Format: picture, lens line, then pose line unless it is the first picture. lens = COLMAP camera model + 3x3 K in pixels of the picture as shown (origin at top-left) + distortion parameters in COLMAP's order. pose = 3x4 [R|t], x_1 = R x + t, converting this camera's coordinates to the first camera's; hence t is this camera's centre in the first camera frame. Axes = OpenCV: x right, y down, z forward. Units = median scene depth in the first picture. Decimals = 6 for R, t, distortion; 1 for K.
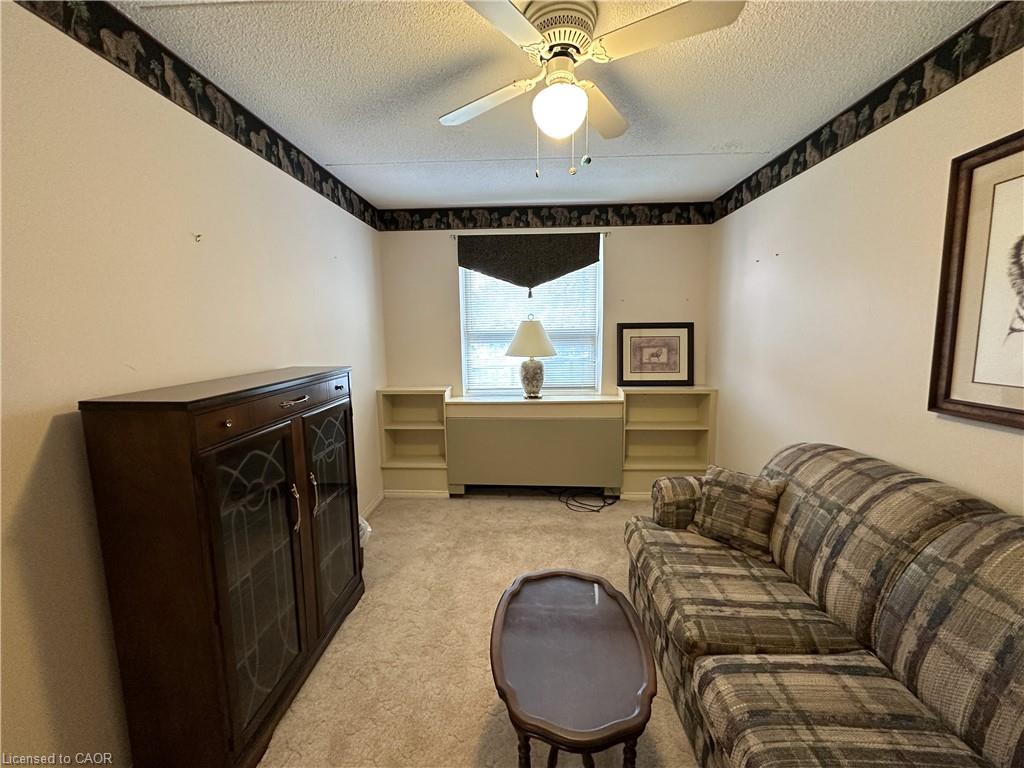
lens RADIAL K [[409.0, 0, 512.0], [0, 409.0, 381.3], [0, 0, 1]] dist [-0.000637, 0.000299]
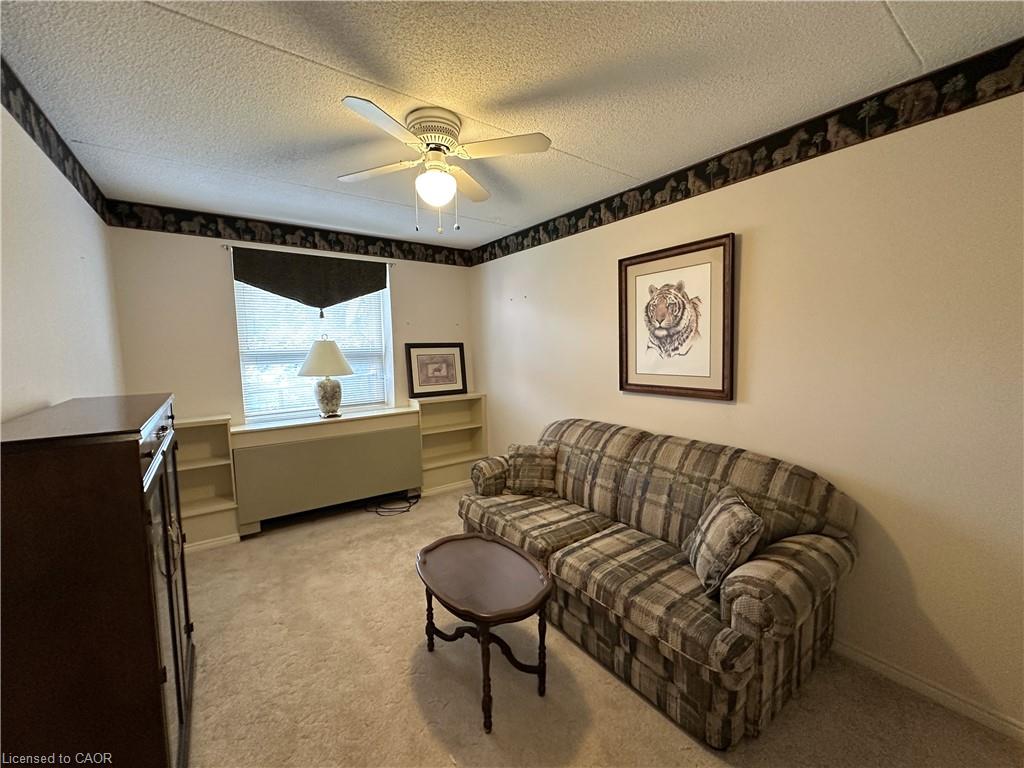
lens RADIAL K [[409.0, 0, 512.0], [0, 409.0, 381.3], [0, 0, 1]] dist [-0.000637, 0.000299]
pose [[0.782881, -0.055384, 0.619702, -0.419761], [0.084943, 0.996218, -0.018276, 0.017764], [-0.616346, 0.066947, 0.784625, -0.130389]]
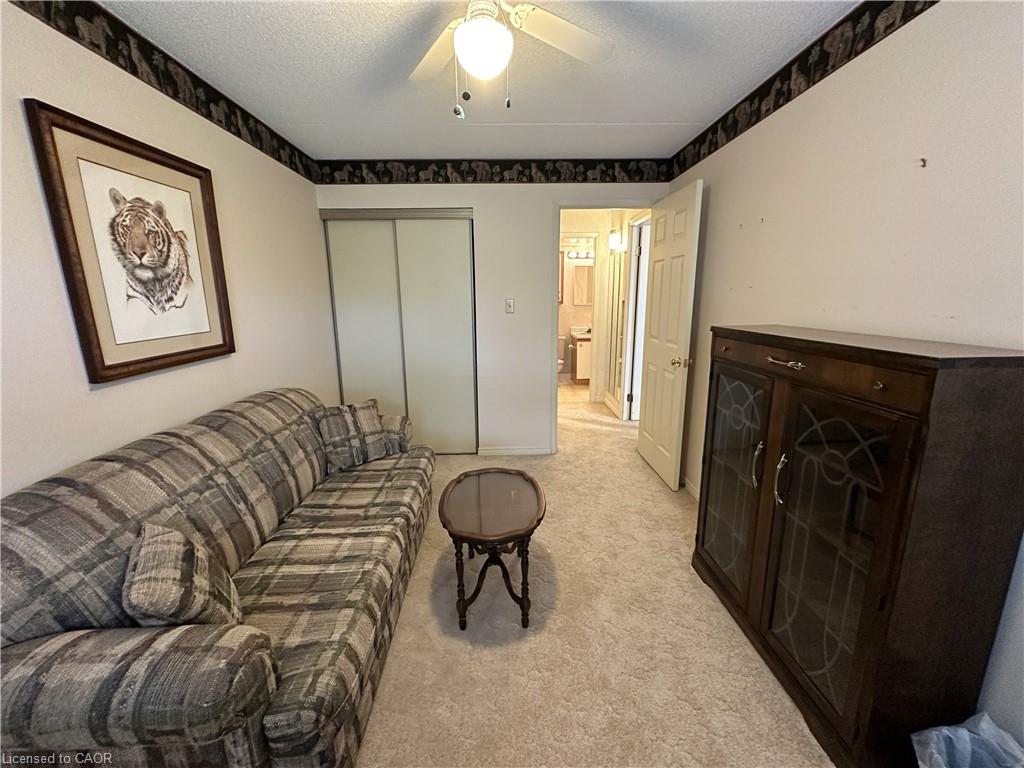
lens RADIAL K [[409.0, 0, 512.0], [0, 409.0, 381.3], [0, 0, 1]] dist [-0.000637, 0.000299]
pose [[-0.997307, 0.036912, -0.063375, 0.103275], [0.013934, 0.943738, 0.330400, -0.188534], [0.072005, 0.328627, -0.941711, 1.590456]]
